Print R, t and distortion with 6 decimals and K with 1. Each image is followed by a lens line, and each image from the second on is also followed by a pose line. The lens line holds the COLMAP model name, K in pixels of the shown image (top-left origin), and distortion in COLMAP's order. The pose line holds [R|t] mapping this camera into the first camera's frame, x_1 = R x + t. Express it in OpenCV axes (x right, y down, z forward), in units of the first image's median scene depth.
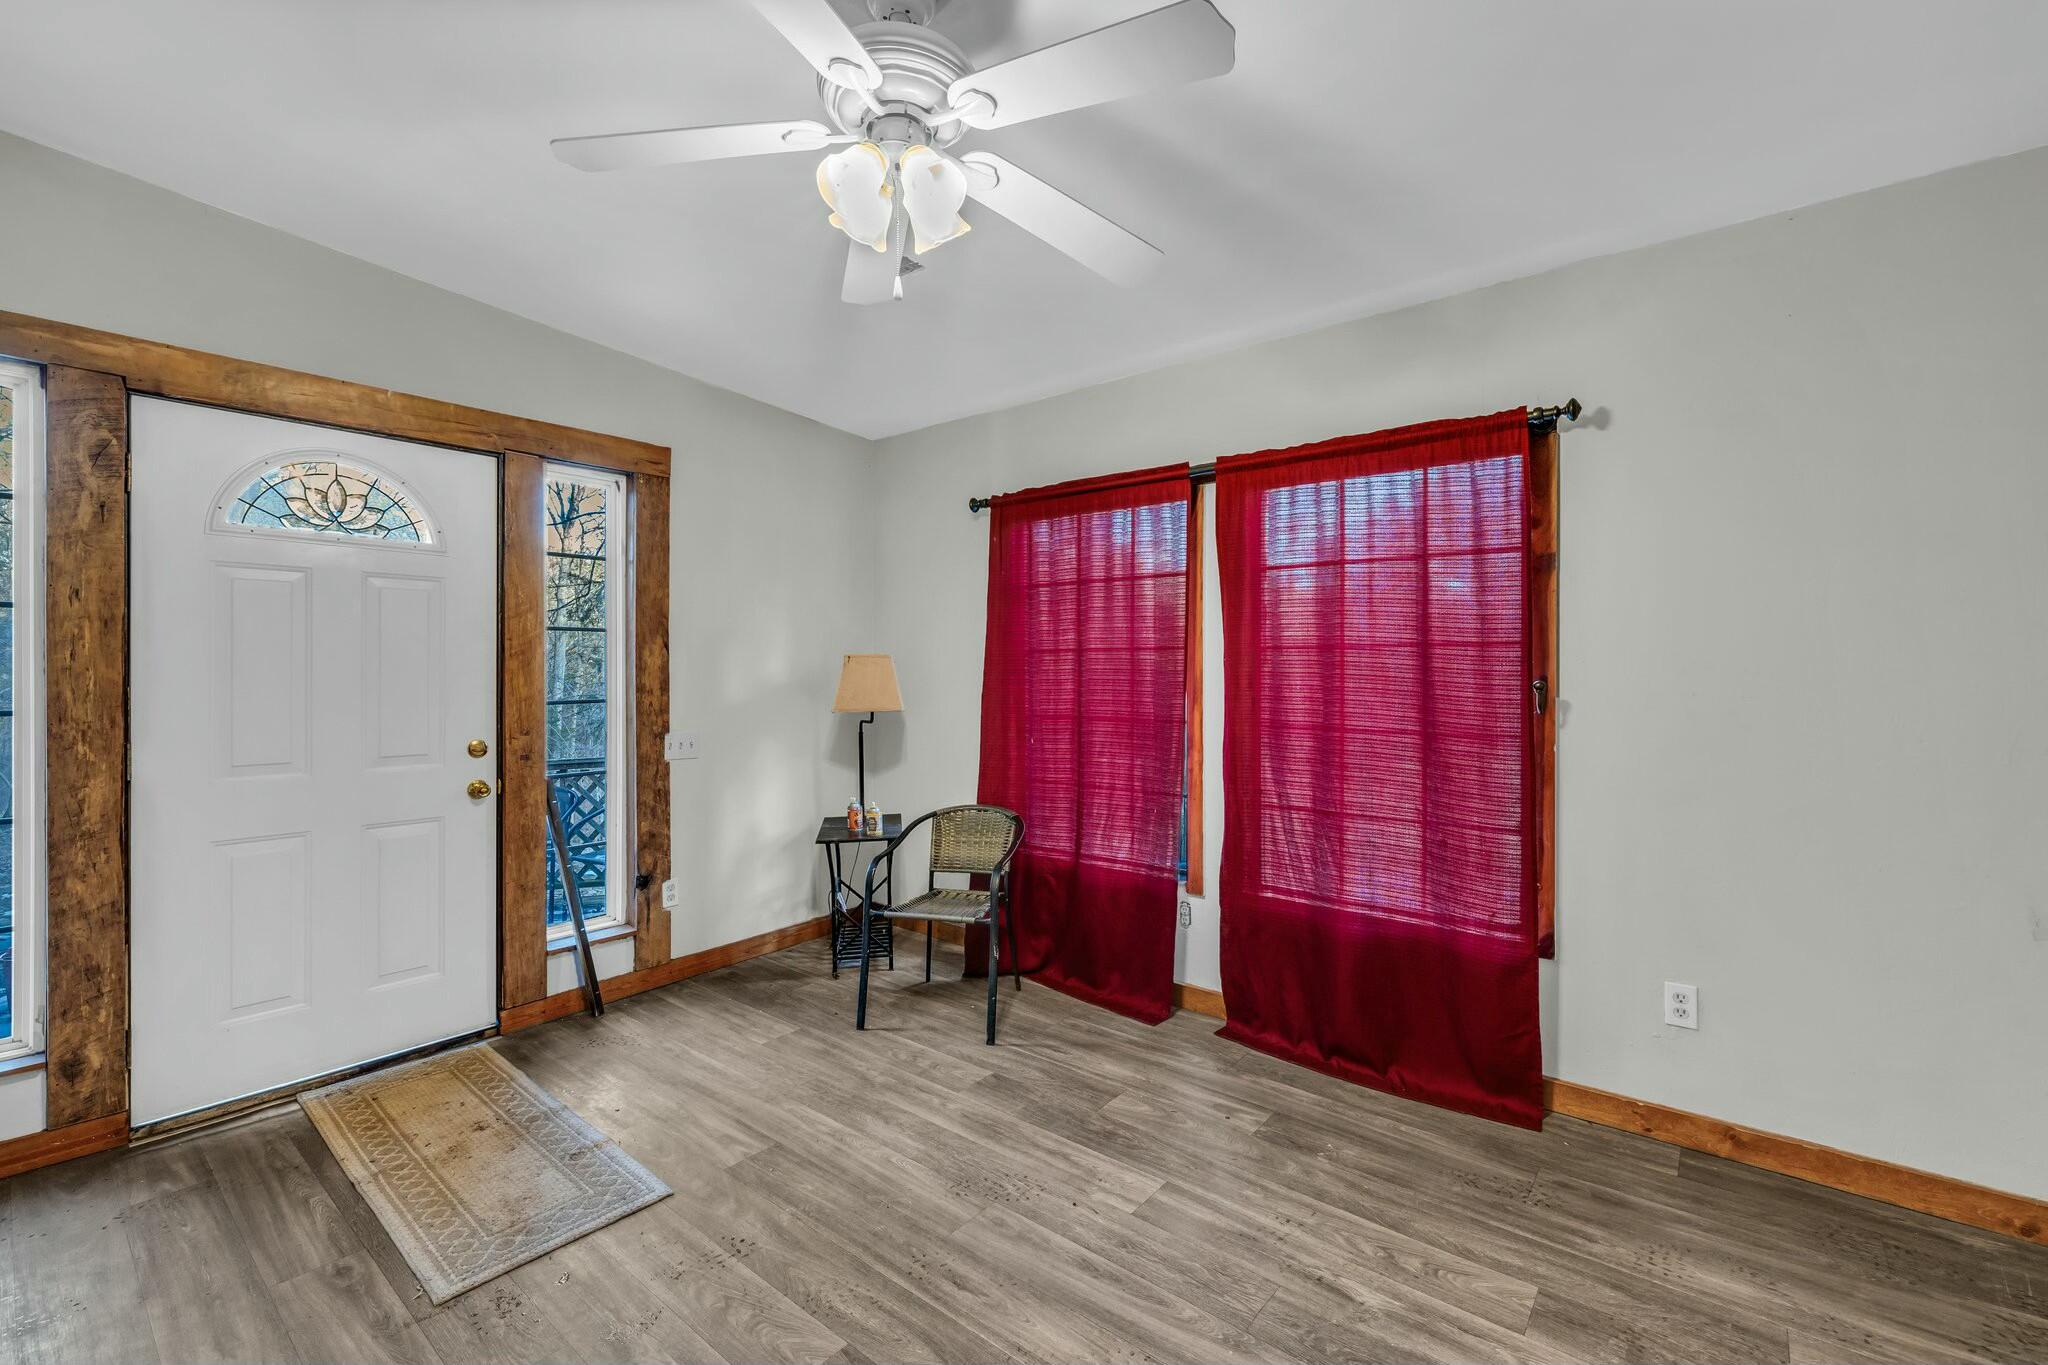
lens RADIAL K [[870.1, 0, 1025.7], [0, 870.1, 678.1], [0, 0, 1]] dist [-0.003915, -0.000239]
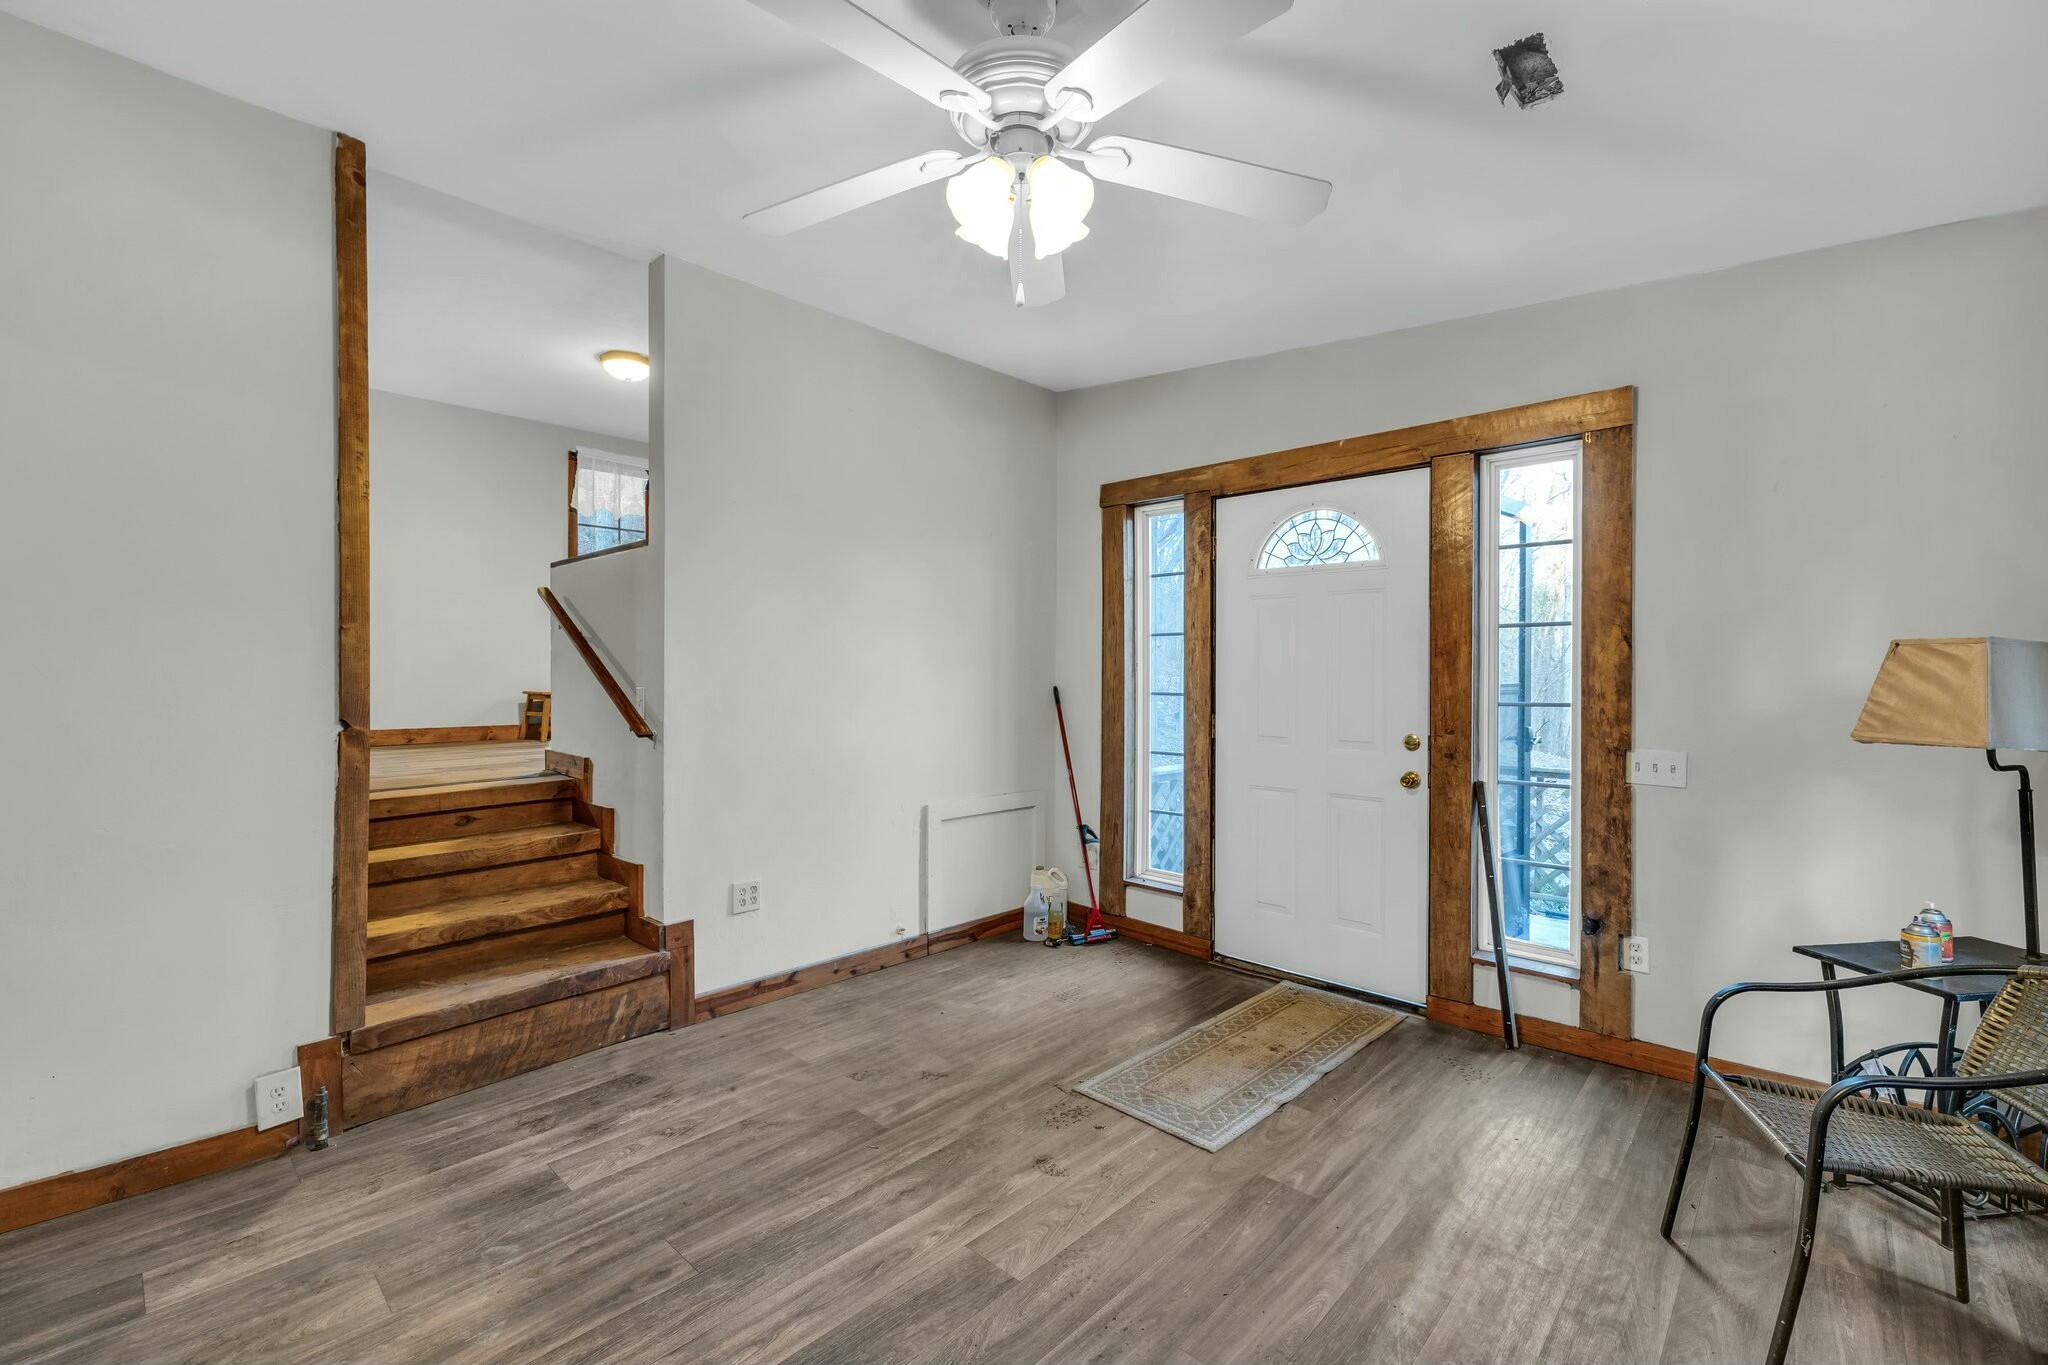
lens RADIAL K [[870.1, 0, 993.3], [0, 870.1, 667.7], [0, 0, 1]] dist [-0.003915, -0.000239]
pose [[-0.084385, -0.000480, -0.996433, 0.568355], [-0.007166, 0.999974, 0.000125, -0.008883], [0.996407, 0.007151, -0.084386, 0.661115]]
